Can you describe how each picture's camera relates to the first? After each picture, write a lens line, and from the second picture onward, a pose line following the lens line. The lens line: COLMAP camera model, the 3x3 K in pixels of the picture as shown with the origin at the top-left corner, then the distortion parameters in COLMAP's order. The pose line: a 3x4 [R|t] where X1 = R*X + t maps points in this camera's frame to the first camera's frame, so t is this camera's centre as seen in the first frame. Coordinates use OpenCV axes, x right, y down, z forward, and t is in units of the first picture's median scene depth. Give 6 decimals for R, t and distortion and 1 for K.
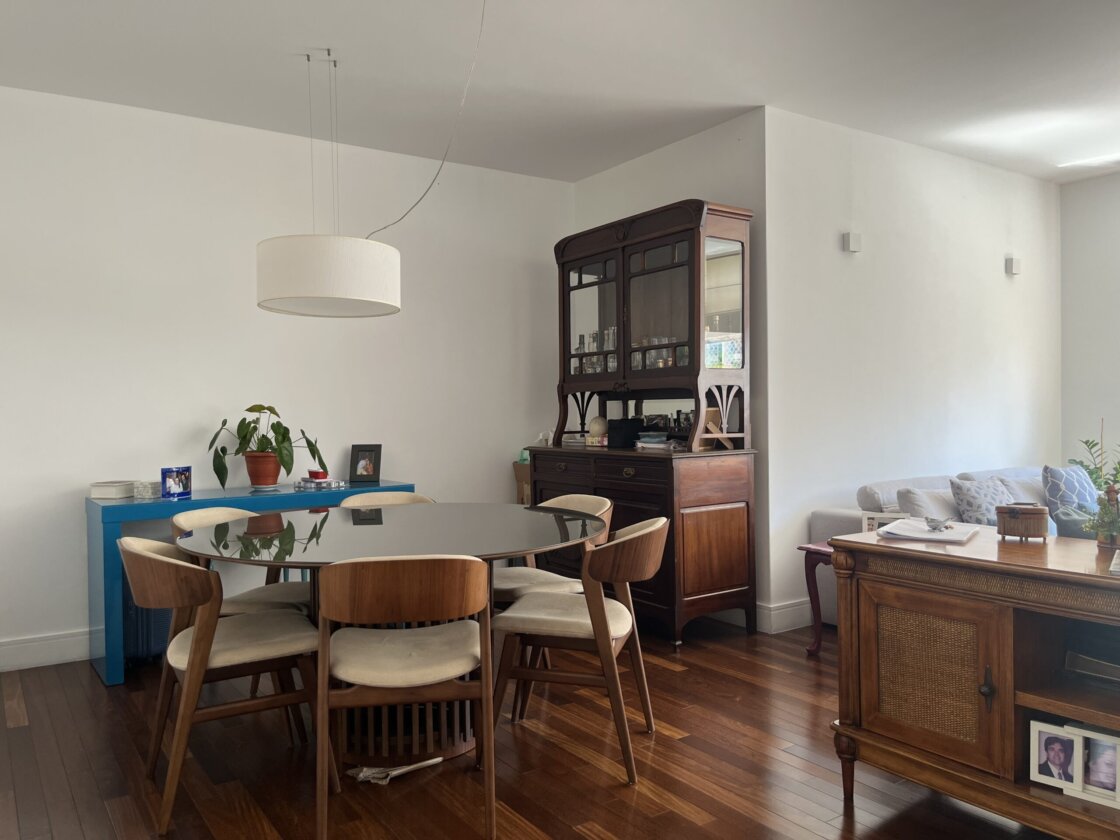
lens RADIAL K [[849.2, 0, 557.6], [0, 849.2, 427.1], [0, 0, 1]] dist [0.067214, -0.091951]
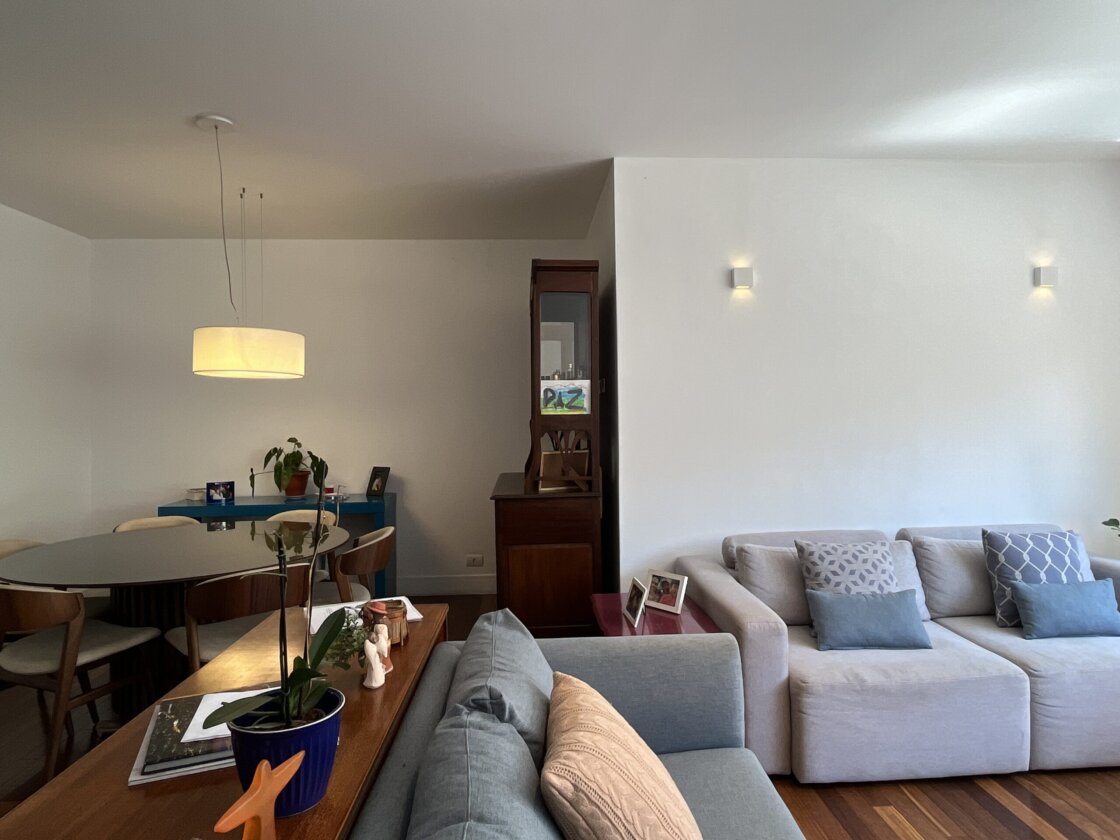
lens RADIAL K [[683.1, 0, 560.0], [0, 683.1, 420.0], [0, 0, 1]] dist [-0.004948, -0.000689]
pose [[0.856857, 0.007806, -0.515495, 0.614553], [-0.007839, 0.999967, 0.002113, -0.062834], [0.515494, 0.002231, 0.856890, 0.269518]]
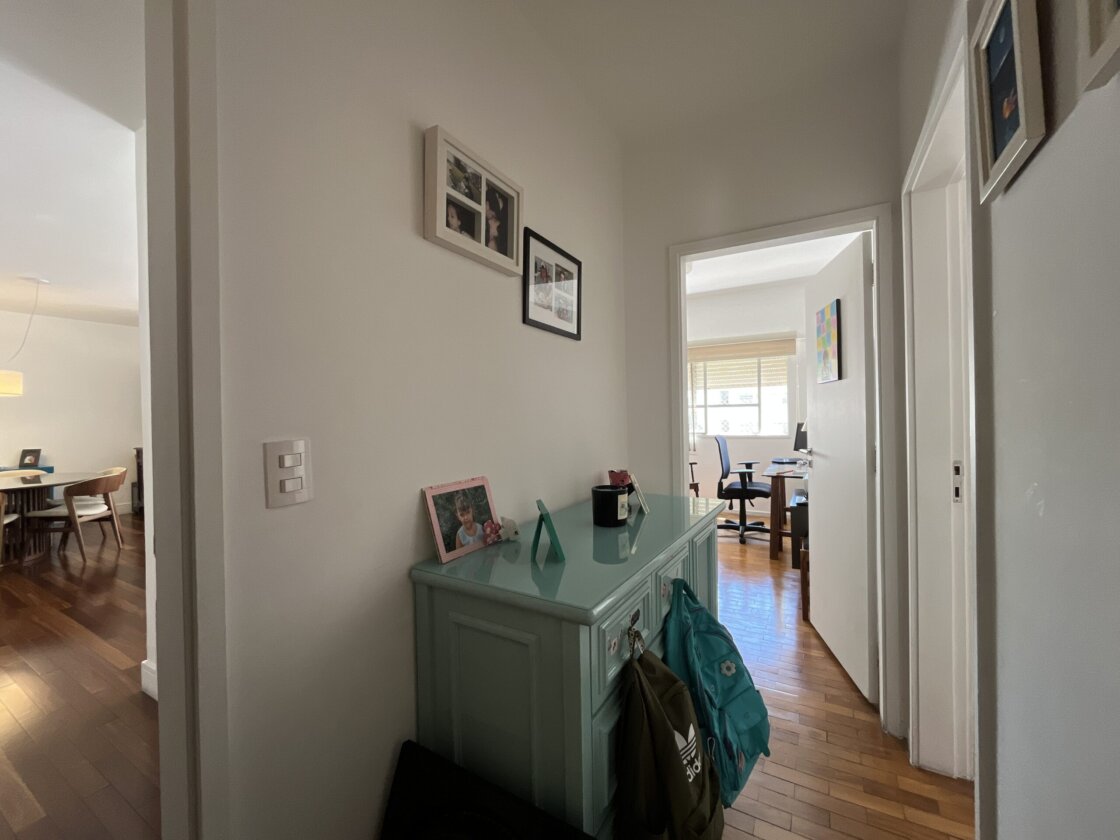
lens RADIAL K [[452.9, 0, 564.3], [0, 452.9, 417.6], [0, 0, 1]] dist [-0.000433, -0.000231]
pose [[0.899201, 0.000595, 0.437535, 0.557184], [0.008802, 0.999772, -0.019450, -0.029681], [-0.437446, 0.021341, 0.898991, -0.724935]]
